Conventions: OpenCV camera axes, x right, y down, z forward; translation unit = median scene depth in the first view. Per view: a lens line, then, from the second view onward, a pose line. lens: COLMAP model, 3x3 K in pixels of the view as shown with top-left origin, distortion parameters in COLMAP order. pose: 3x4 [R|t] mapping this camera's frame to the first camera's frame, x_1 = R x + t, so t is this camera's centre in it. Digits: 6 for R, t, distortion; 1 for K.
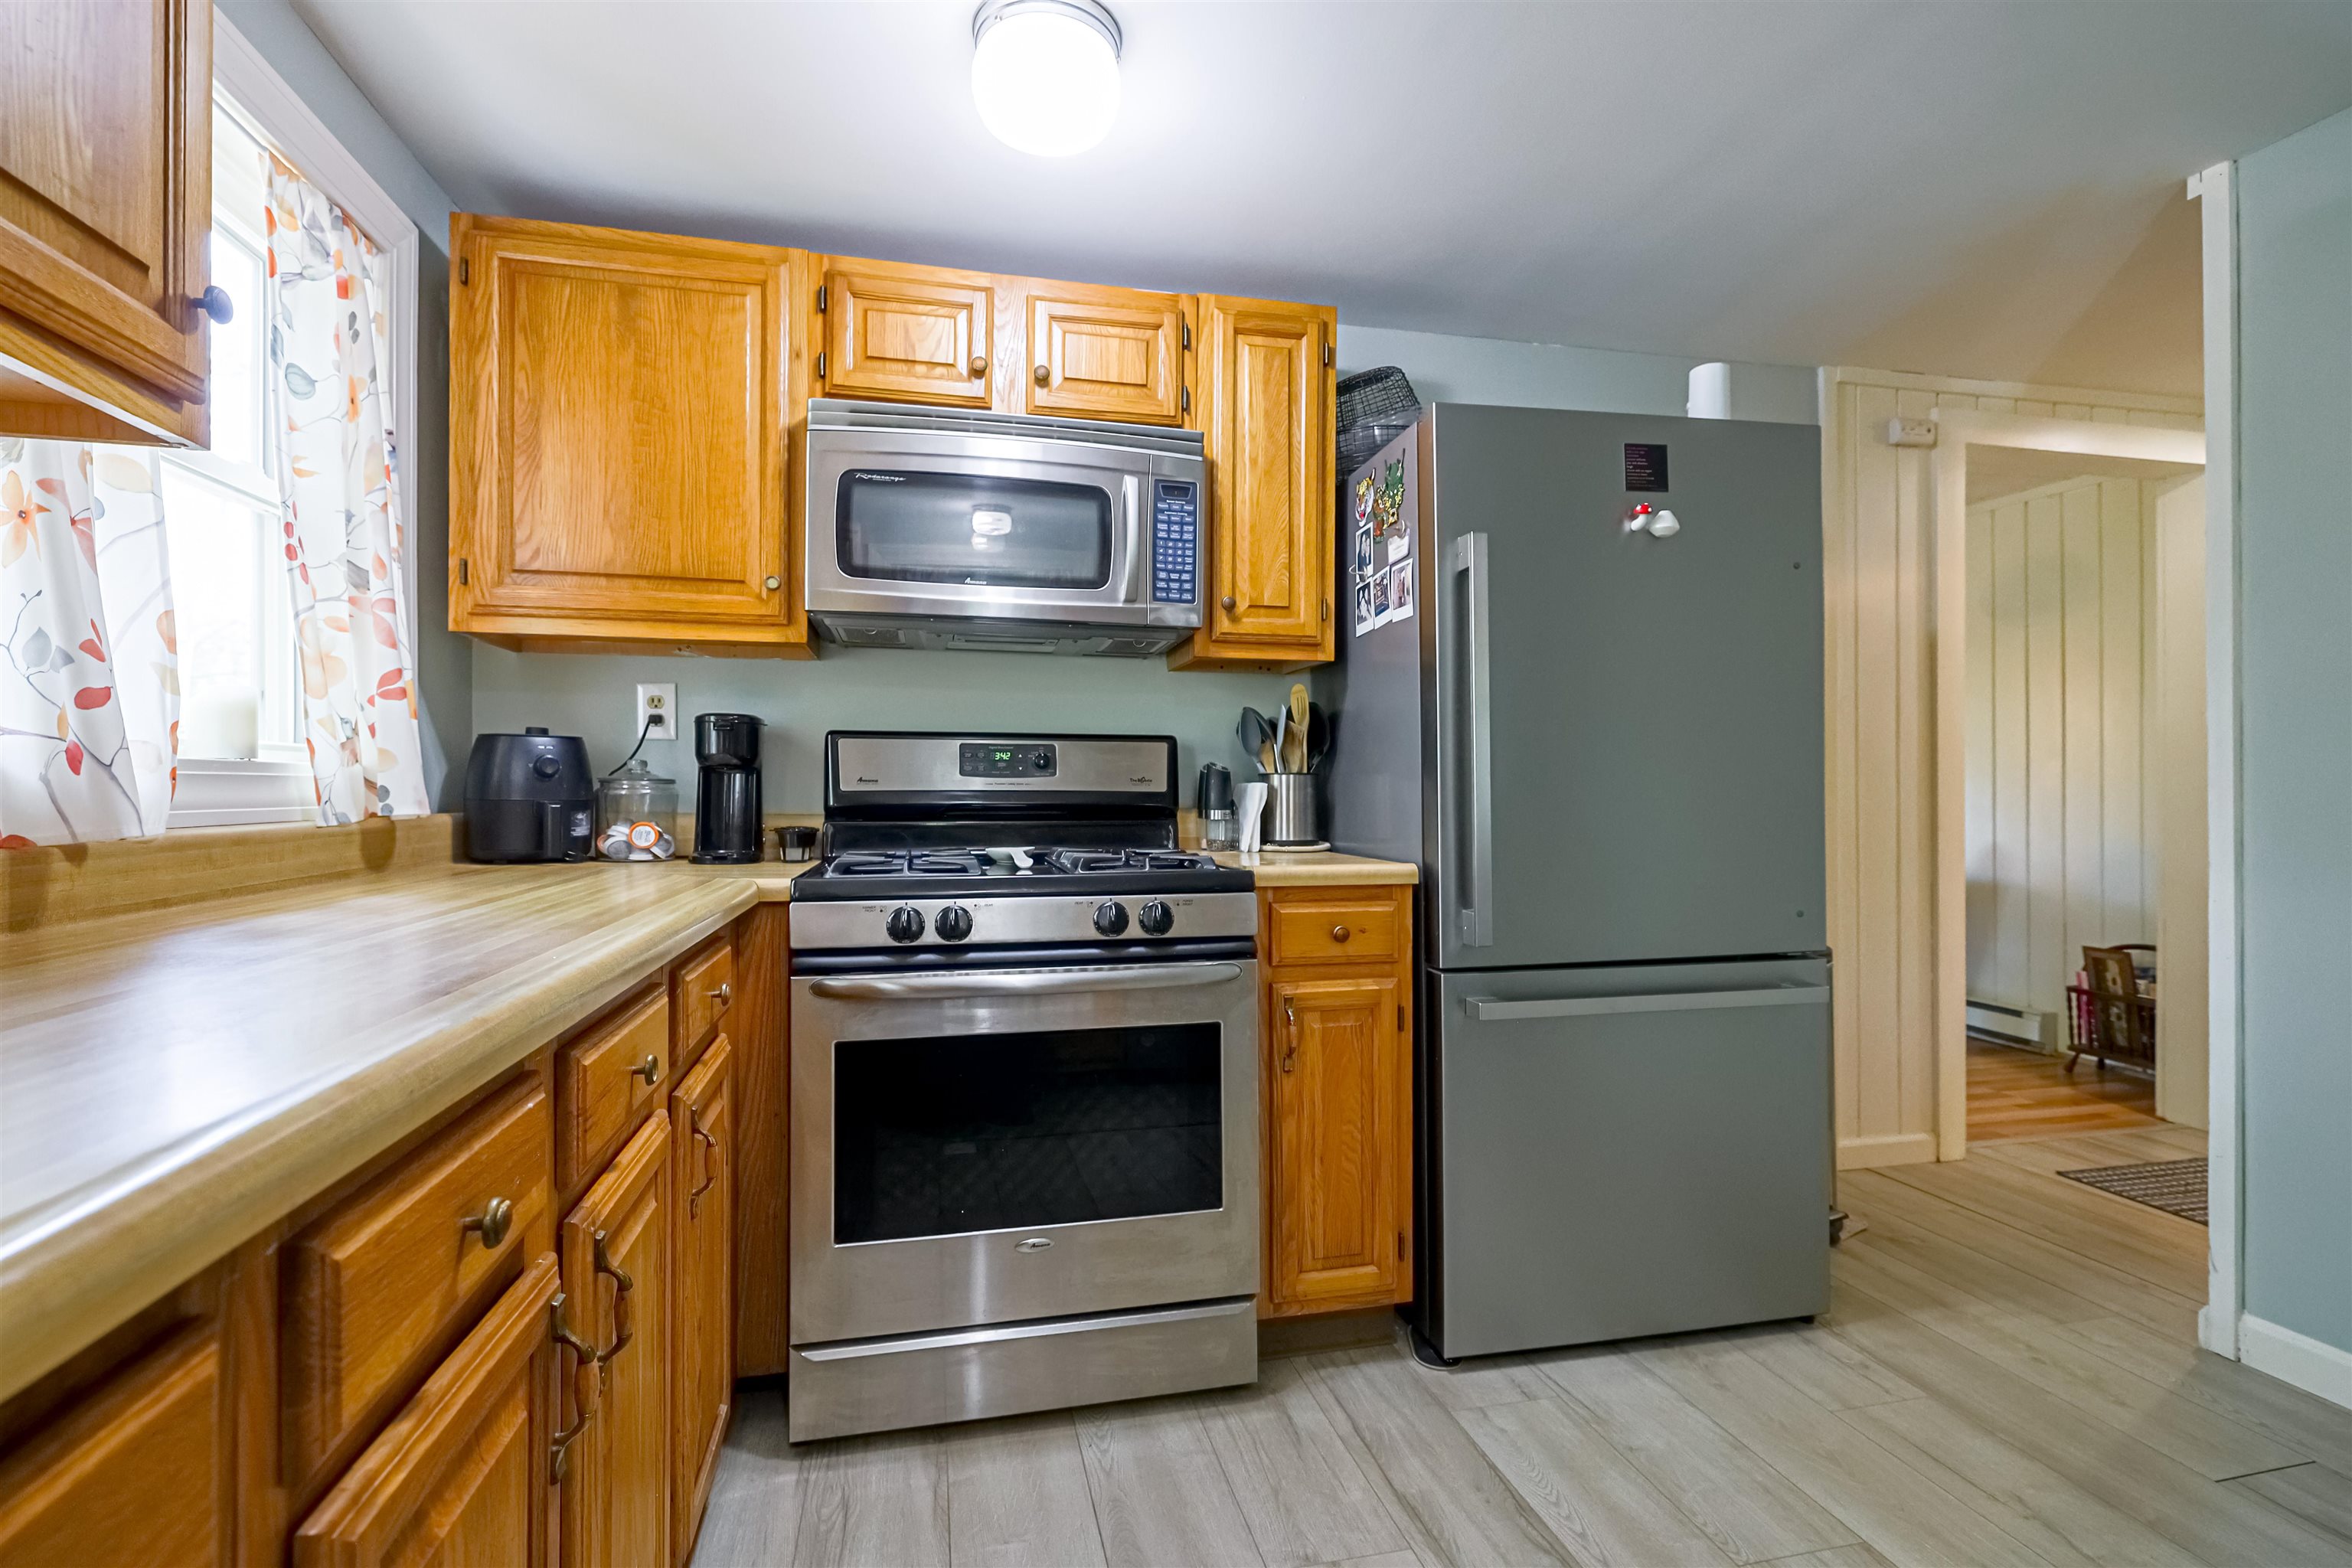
lens RADIAL K [[1060.2, 0, 1174.4], [0, 1060.2, 782.5], [0, 0, 1]] dist [-0.001970, -0.000692]
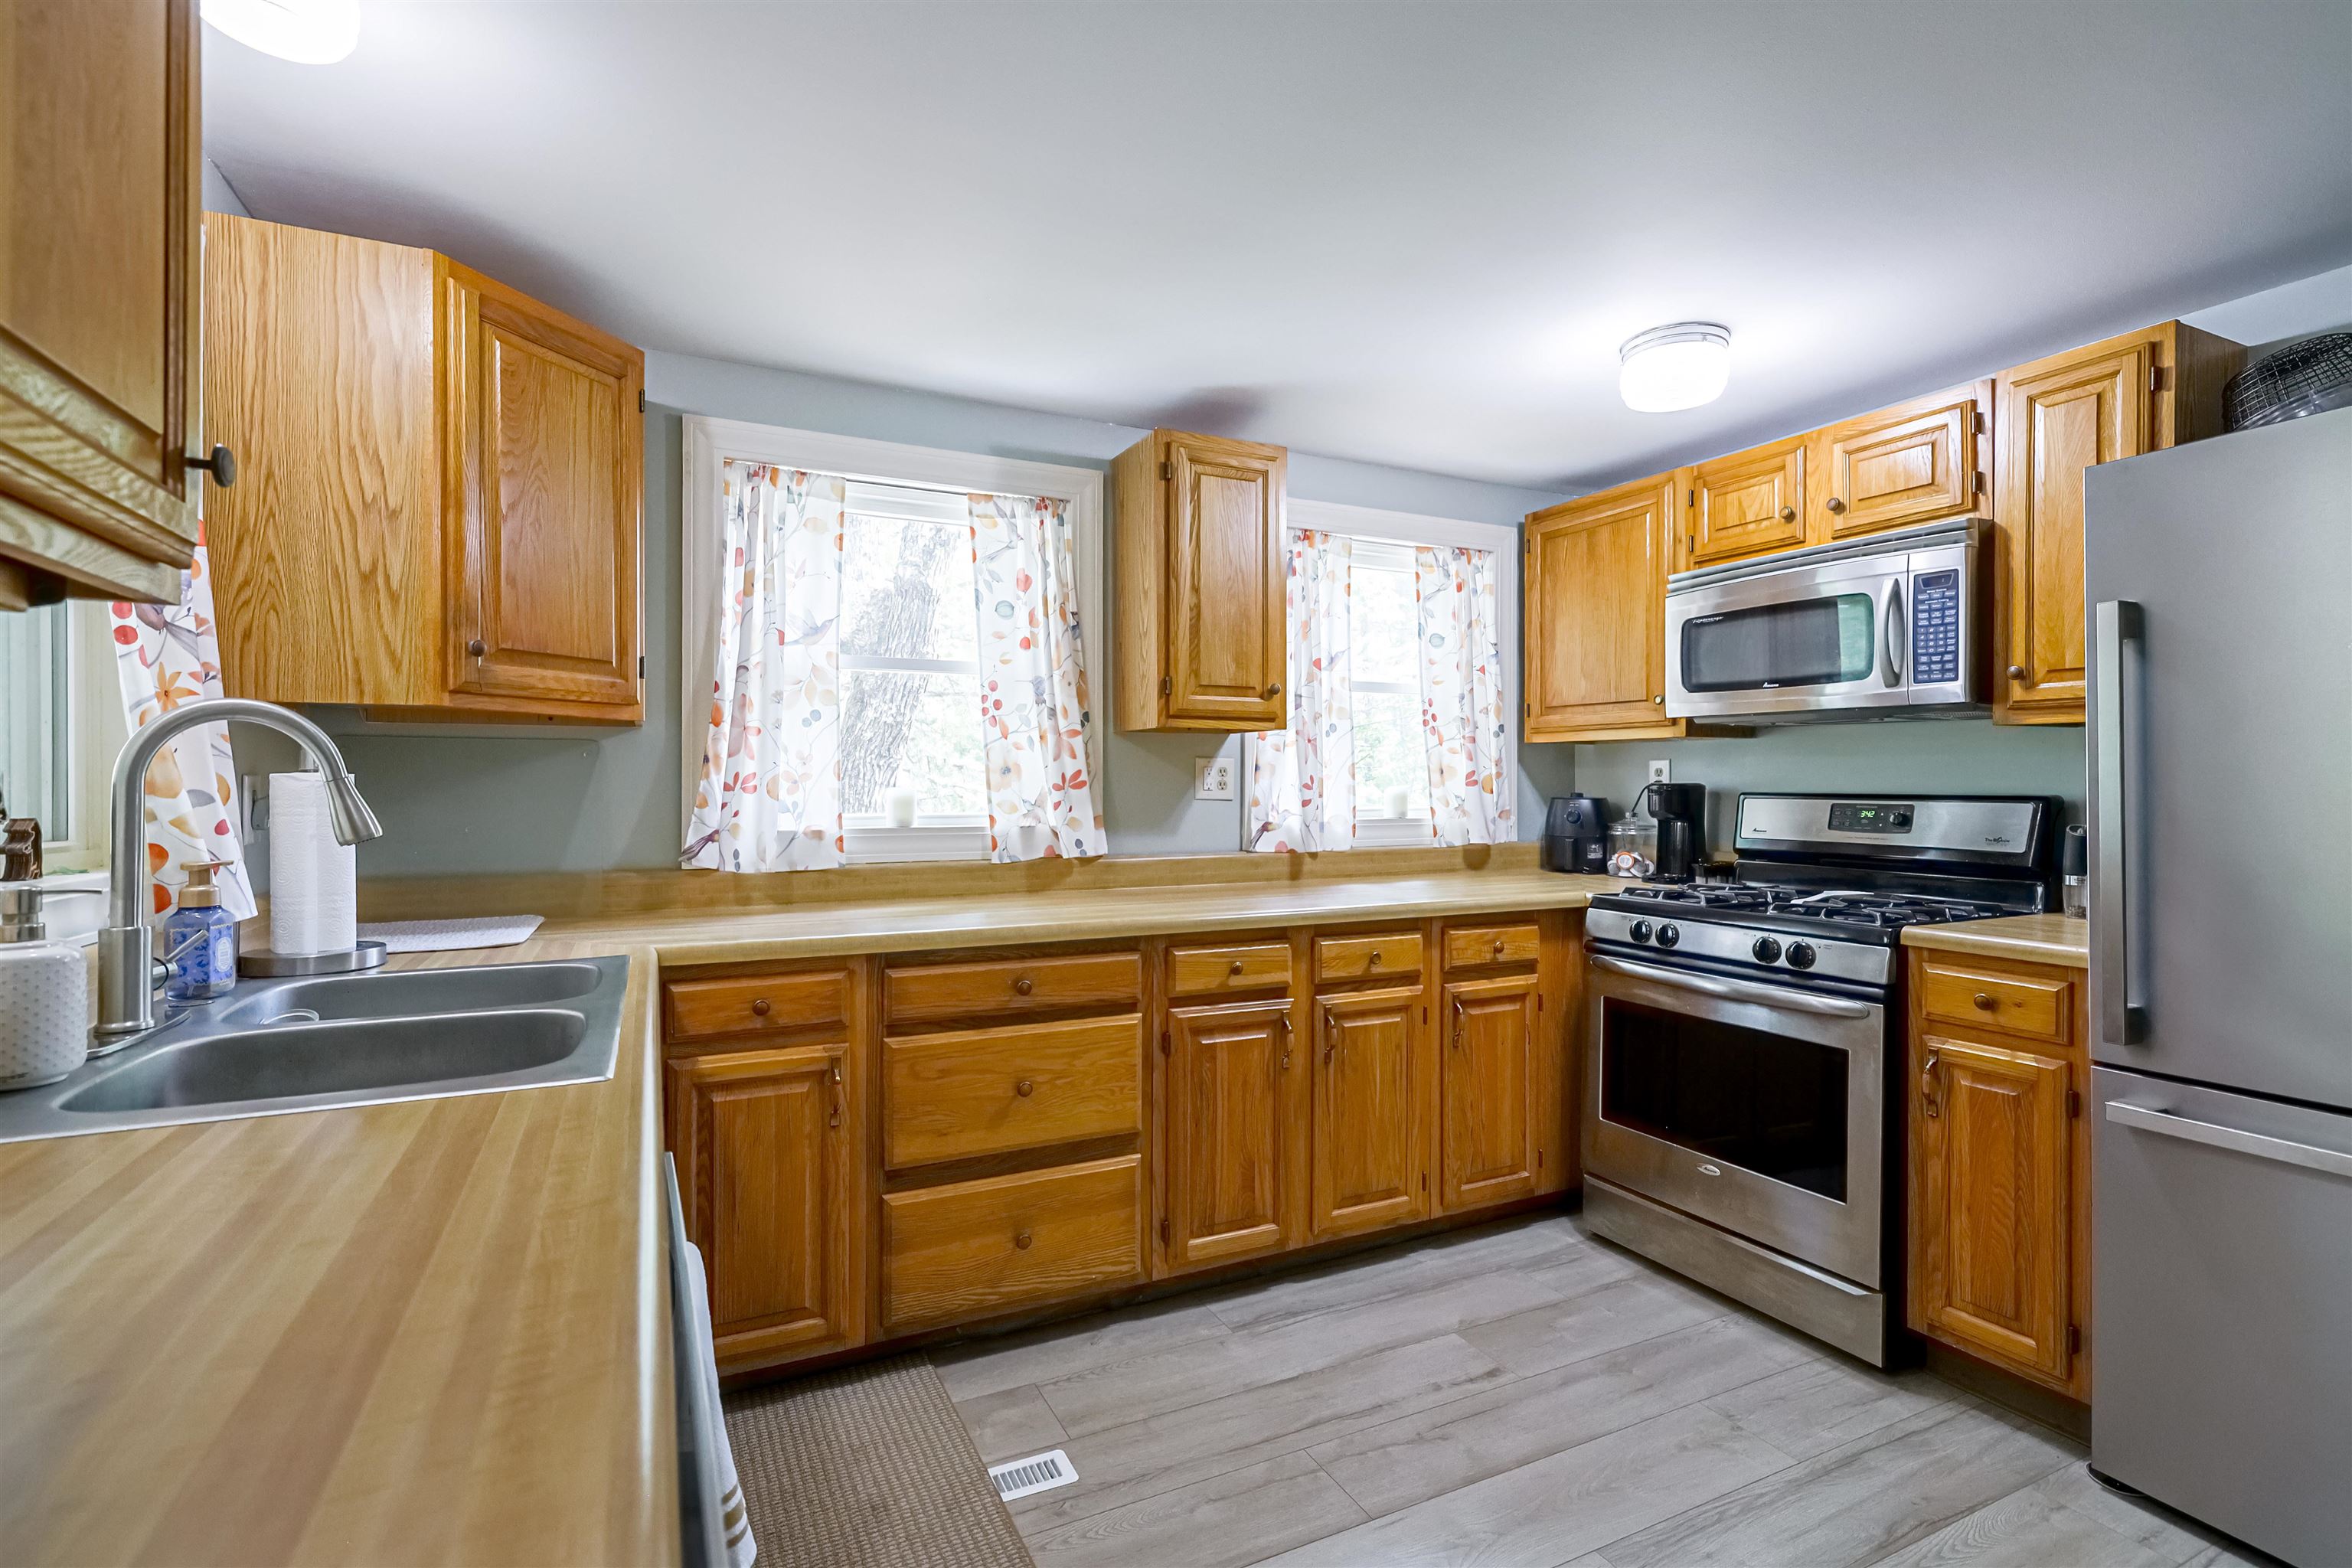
lens RADIAL K [[1060.2, 0, 1162.4], [0, 1060.2, 781.0], [0, 0, 1]] dist [-0.001970, -0.000692]
pose [[0.225458, -0.003593, -0.974246, 0.983551], [0.004512, 0.999986, -0.002644, -0.076154], [0.974242, -0.003799, 0.225472, -0.030267]]
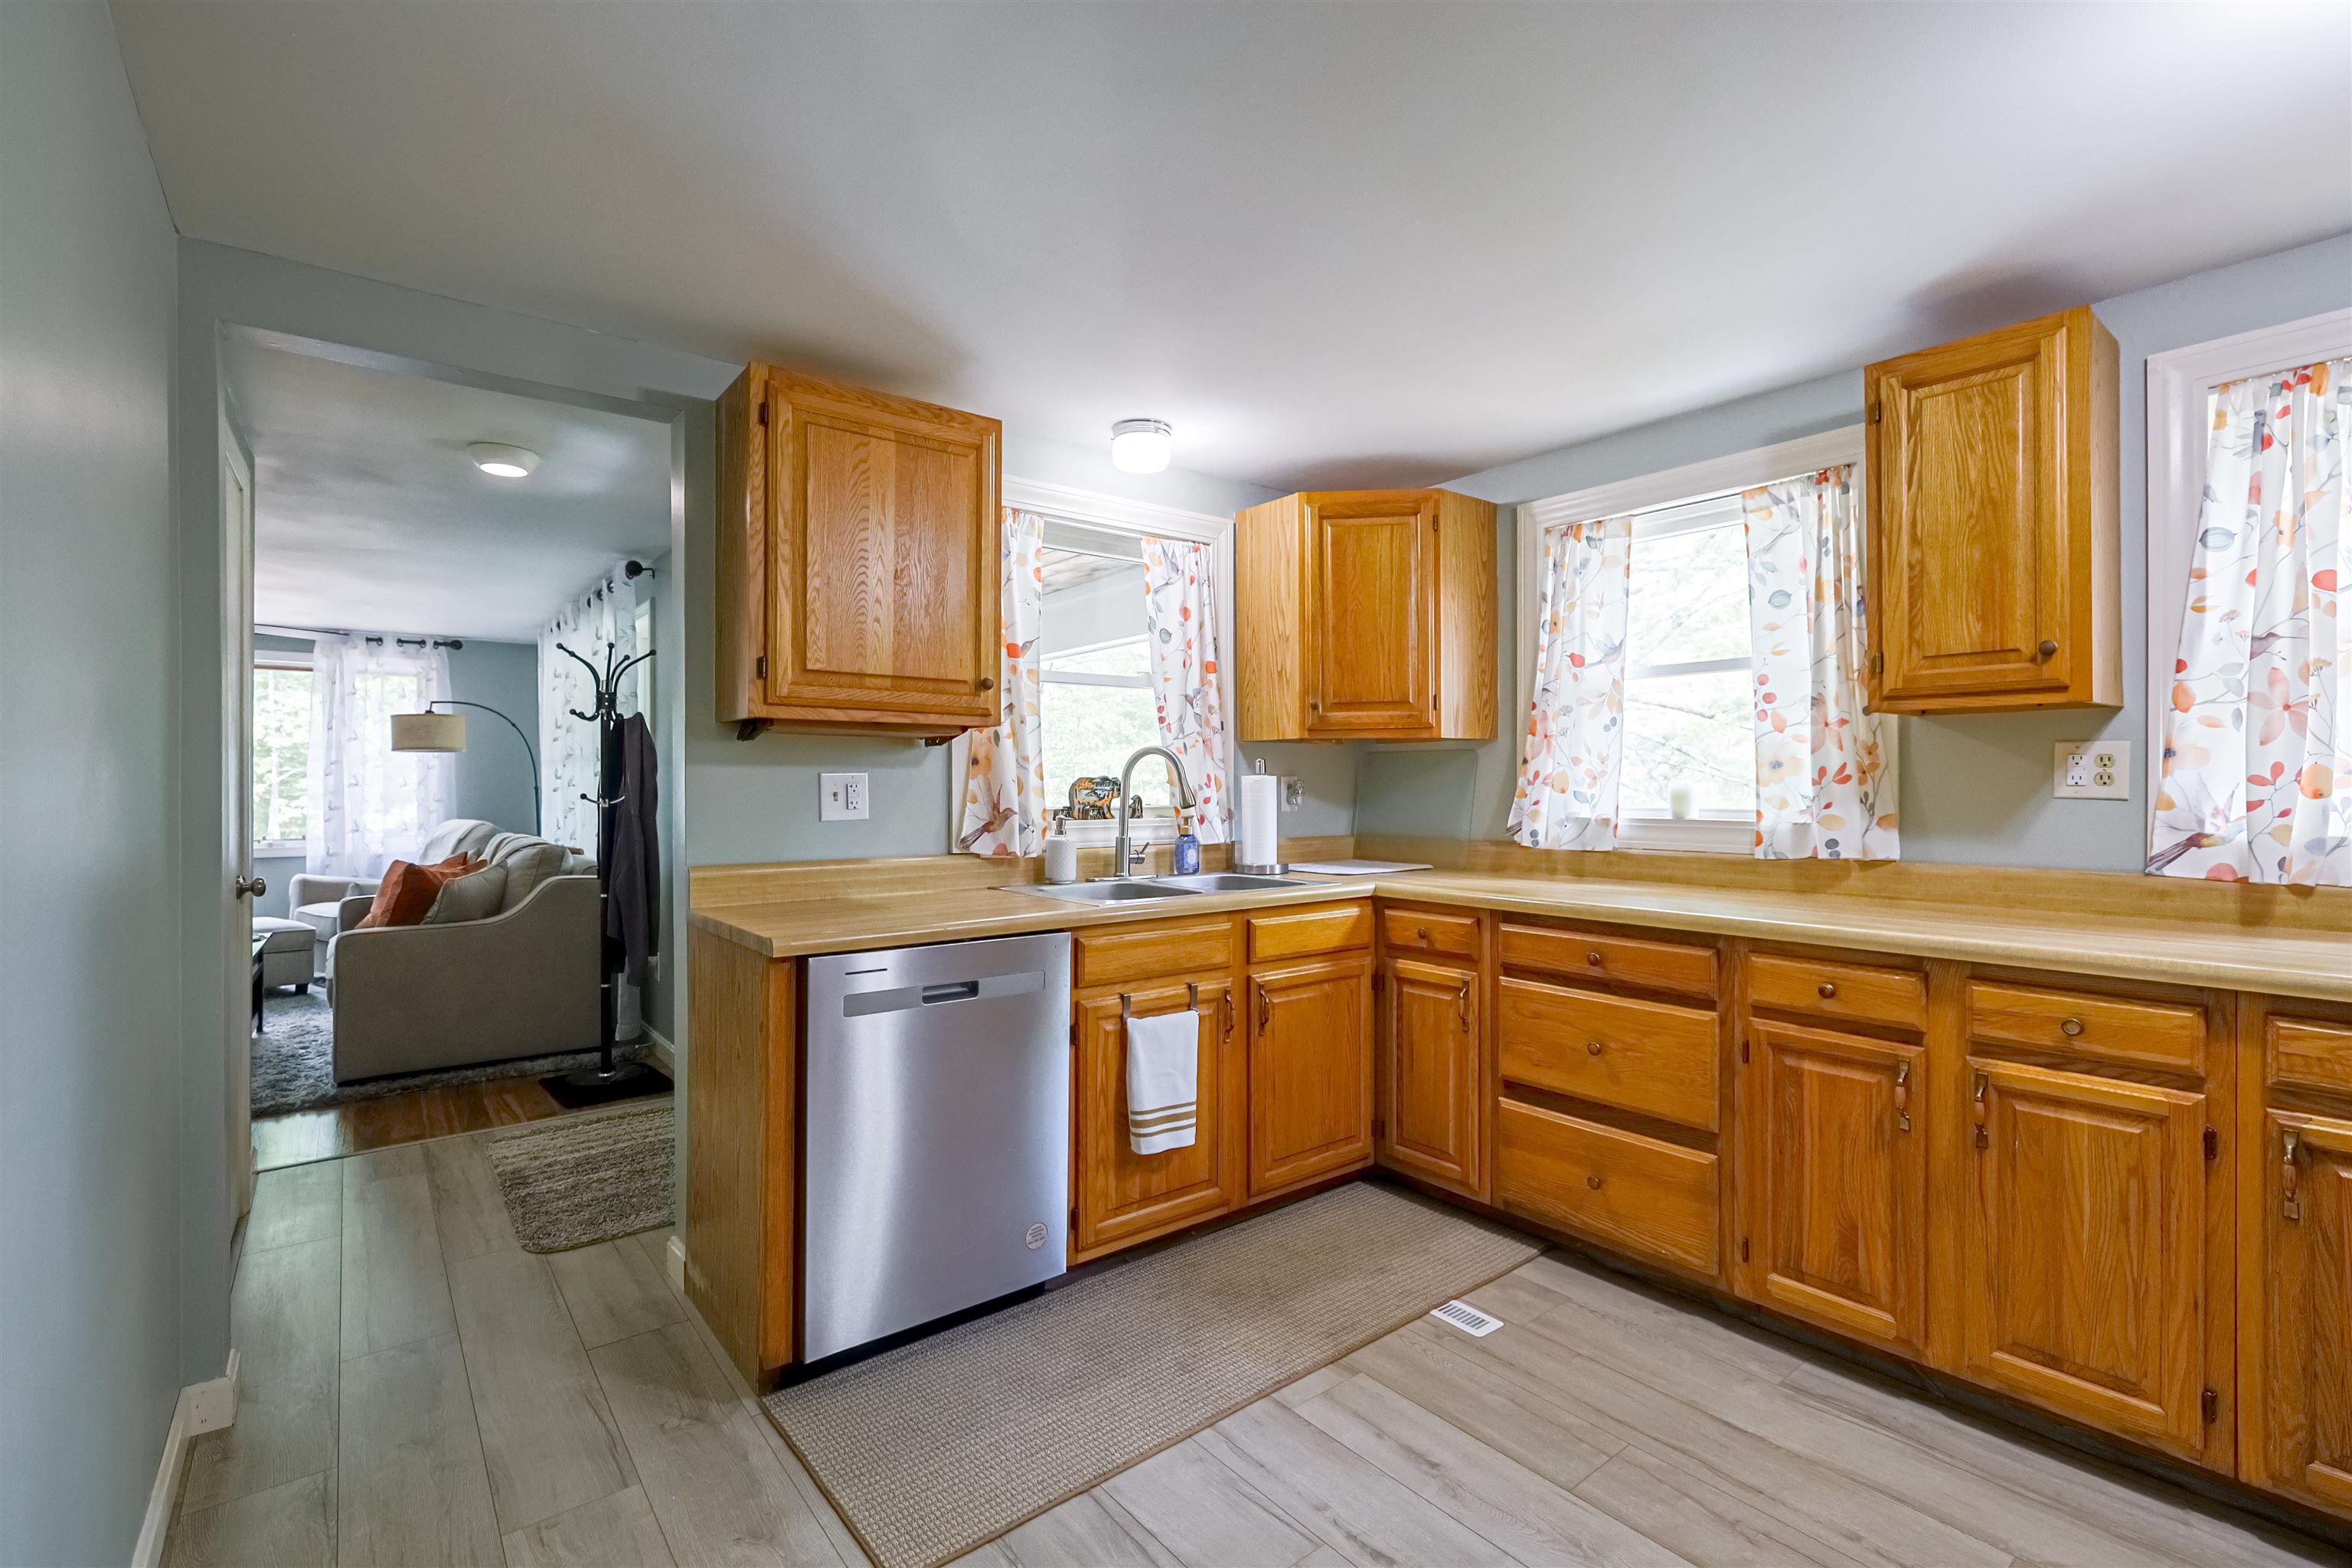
lens RADIAL K [[1060.2, 0, 1163.2], [0, 1060.2, 779.6], [0, 0, 1]] dist [-0.001970, -0.000692]
pose [[-0.907544, 0.002988, -0.419946, 0.854196], [0.006067, 0.999964, -0.005998, -0.071862], [0.419913, -0.007991, -0.907529, 1.059520]]
